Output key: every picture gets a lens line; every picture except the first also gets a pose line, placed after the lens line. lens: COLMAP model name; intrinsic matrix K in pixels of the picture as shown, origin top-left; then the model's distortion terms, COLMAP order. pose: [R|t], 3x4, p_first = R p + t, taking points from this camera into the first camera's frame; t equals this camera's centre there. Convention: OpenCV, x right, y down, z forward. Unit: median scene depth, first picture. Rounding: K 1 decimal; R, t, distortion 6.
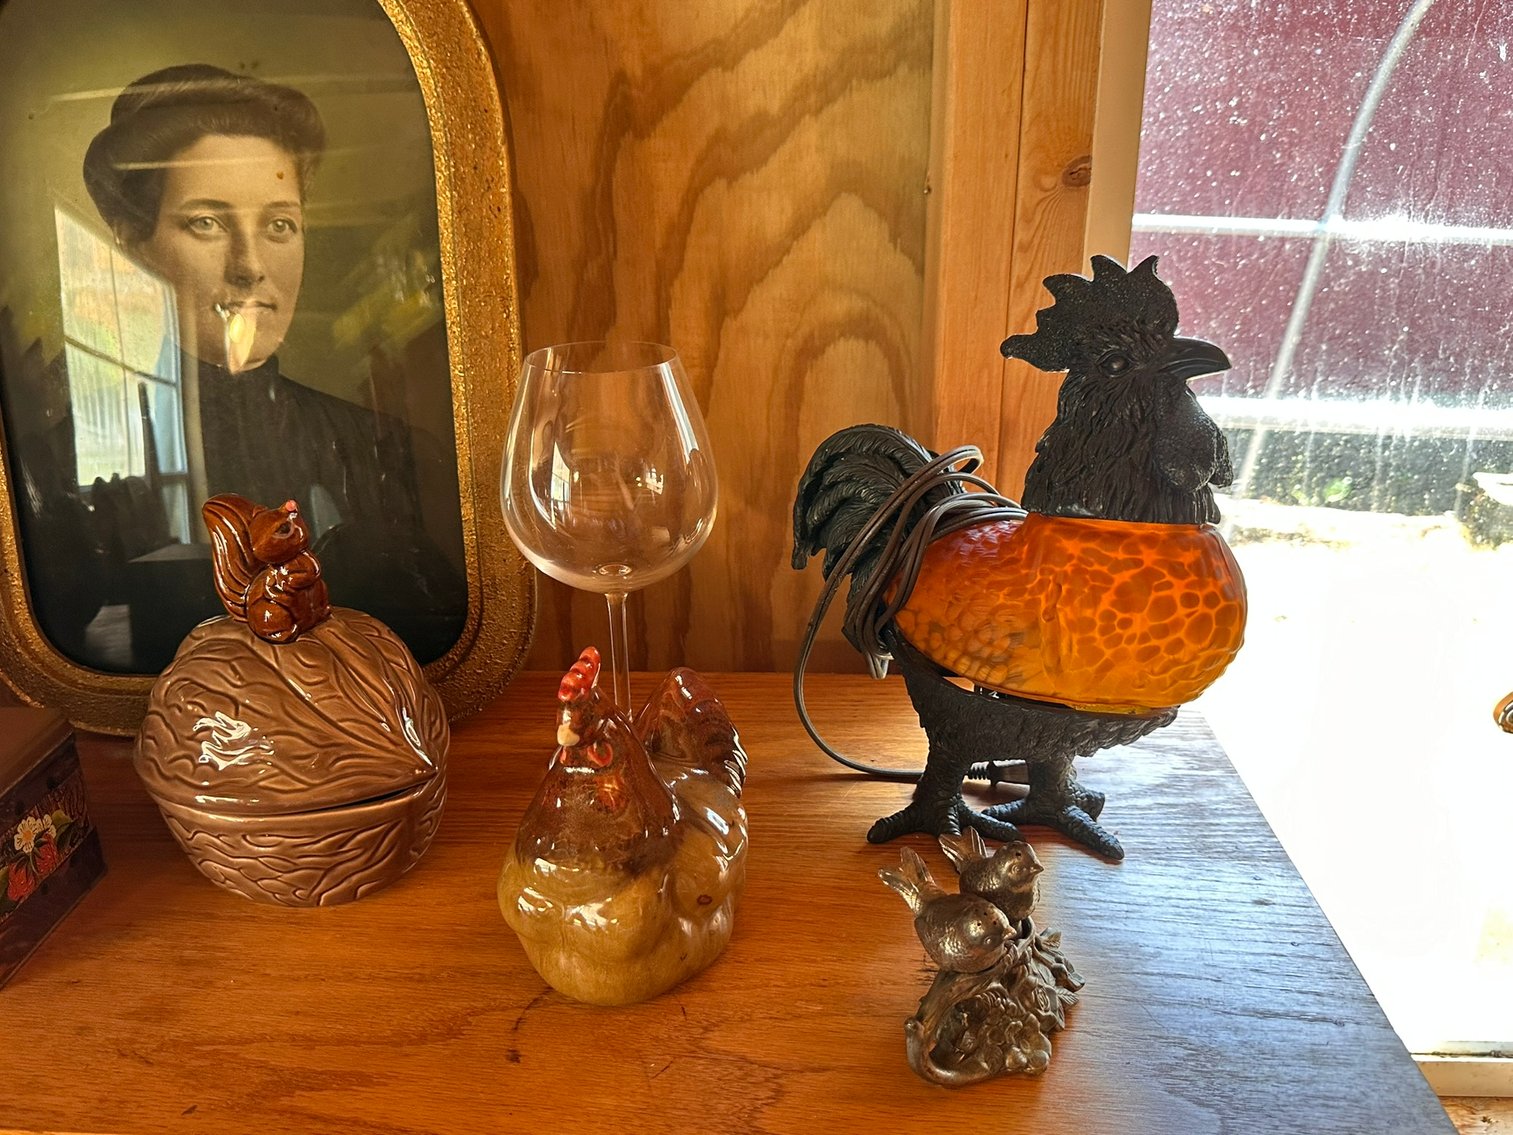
lens RADIAL K [[1198.5, 0, 756.5], [0, 1198.5, 567.5], [0, 0, 1]] dist [0.130444, -0.147435]
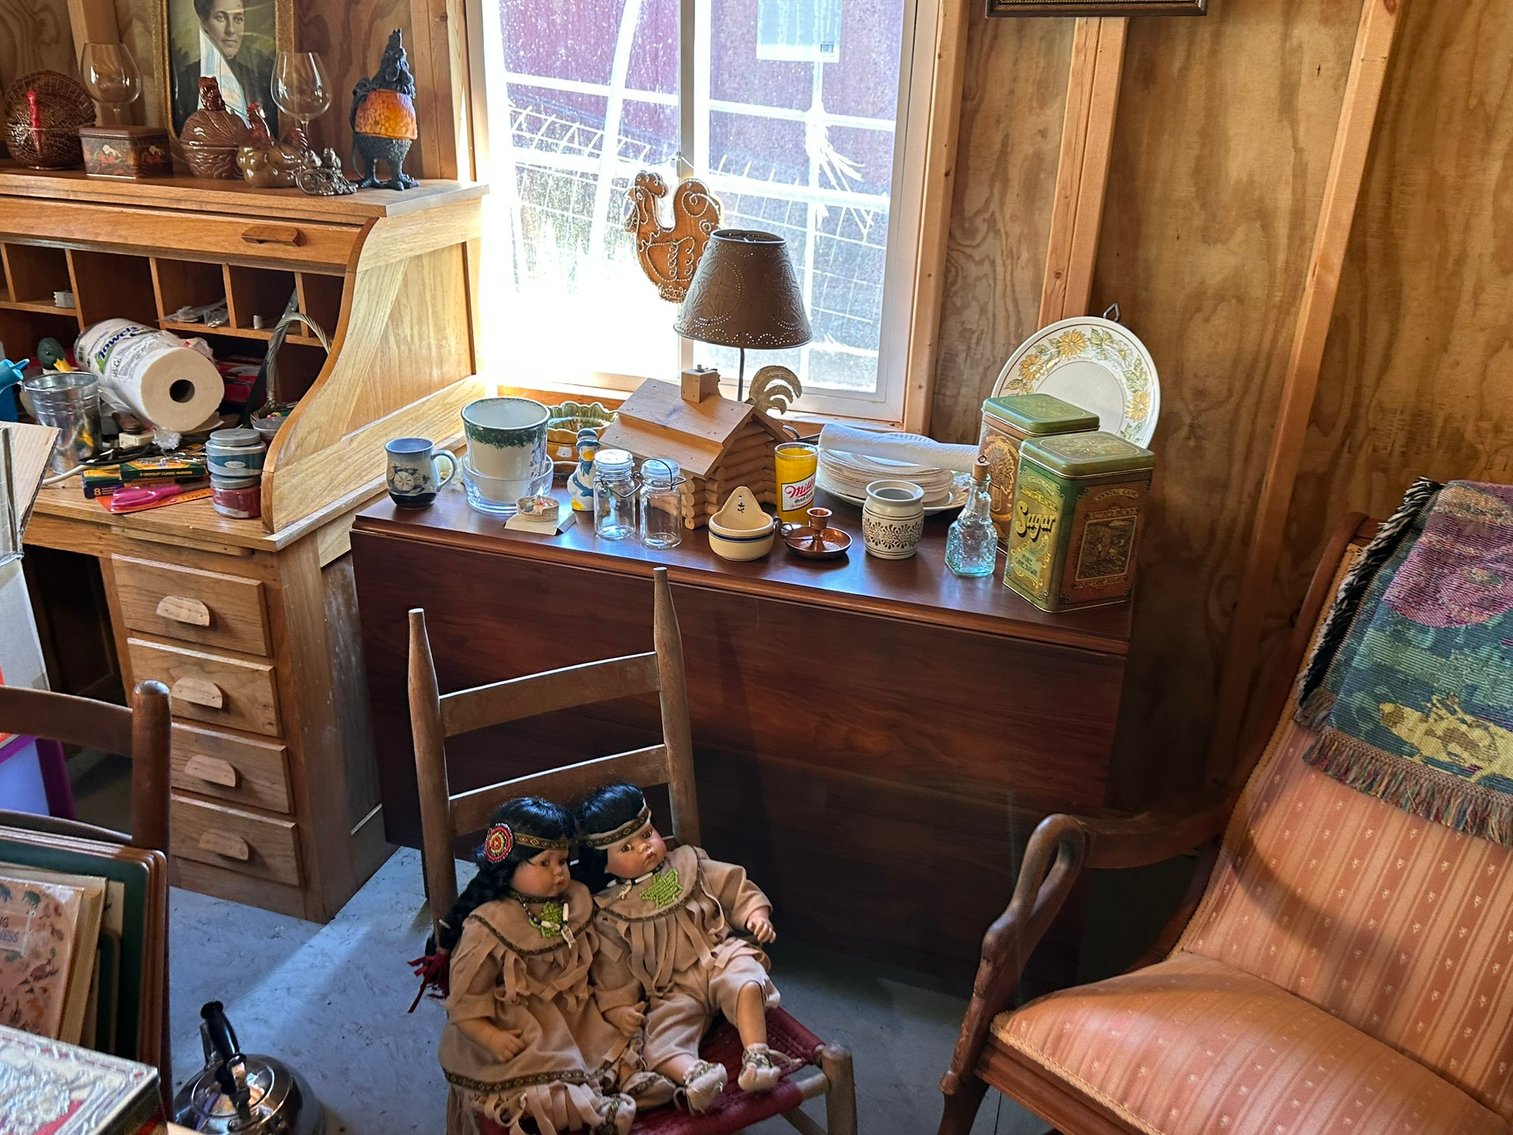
lens RADIAL K [[1185.0, 0, 764.7], [0, 1185.0, 562.4], [0, 0, 1]] dist [0.151651, -0.293111]
pose [[0.967972, 0.156856, -0.196025, 2.127791], [-0.150850, 0.987518, 0.045296, 0.942463], [0.200683, -0.014275, 0.979552, -2.285475]]
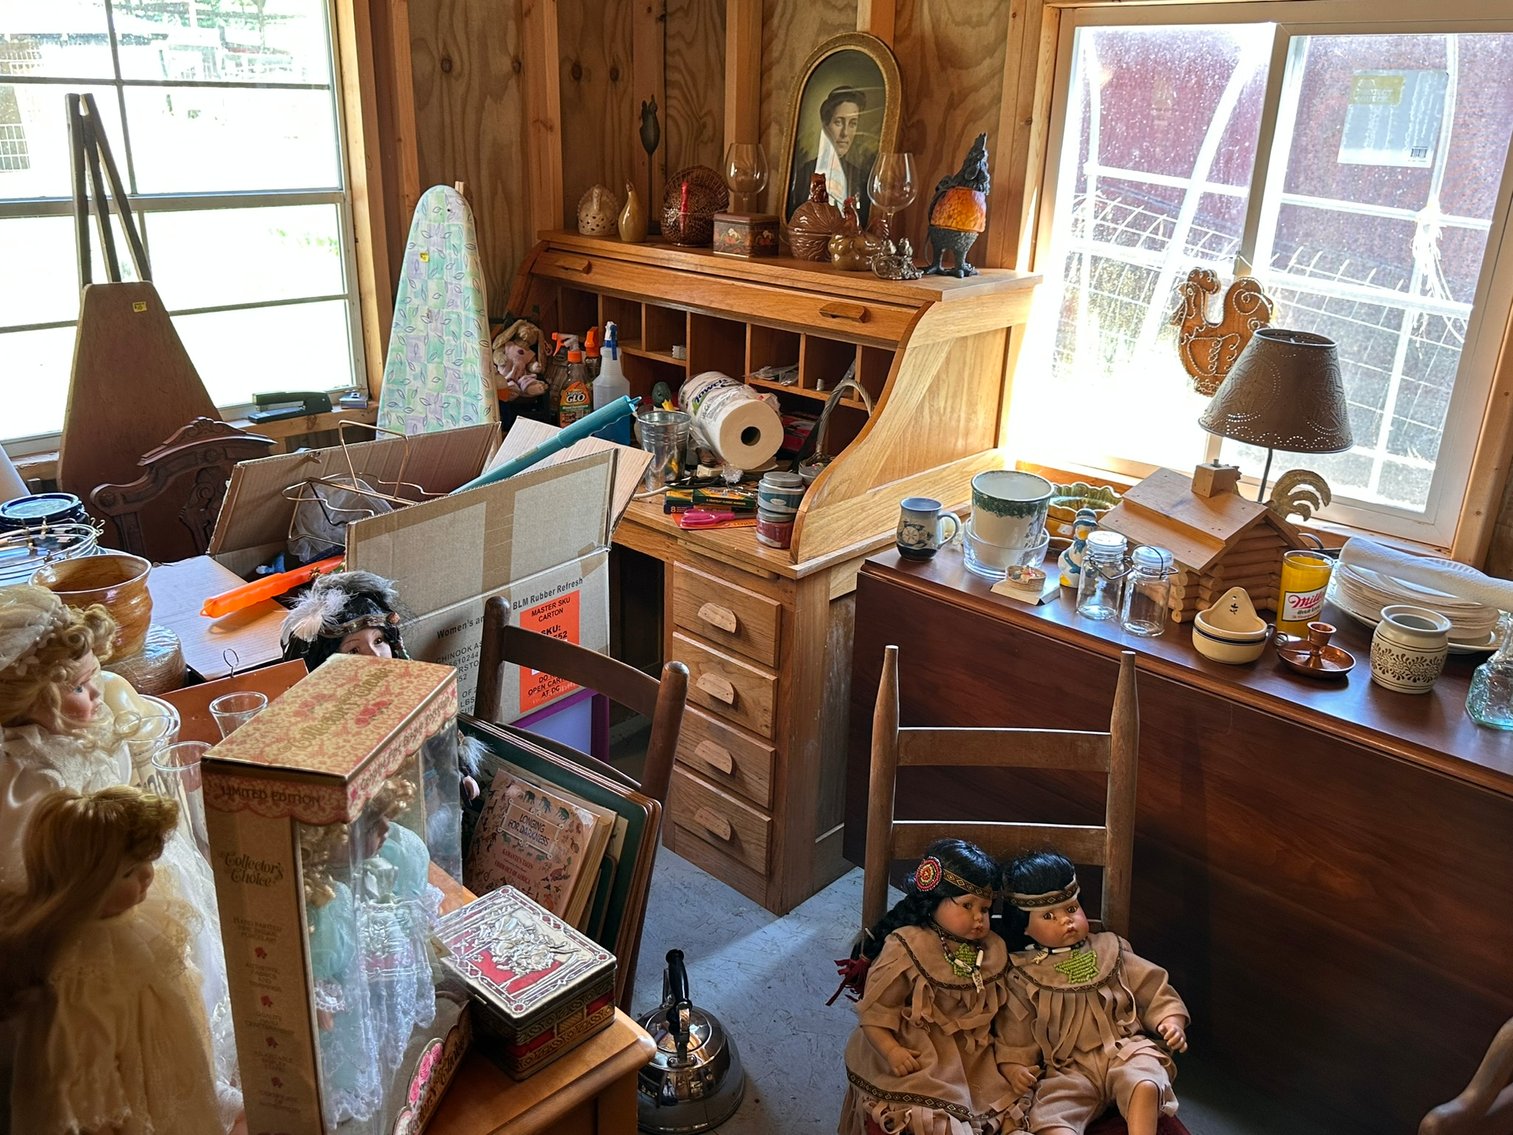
lens RADIAL K [[1185.0, 0, 764.7], [0, 1185.0, 562.4], [0, 0, 1]] dist [0.151651, -0.293111]
pose [[0.759205, 0.280206, -0.587445, 2.279212], [-0.291465, 0.953390, 0.078072, 0.946541], [0.581941, 0.111947, 0.805489, -2.400211]]
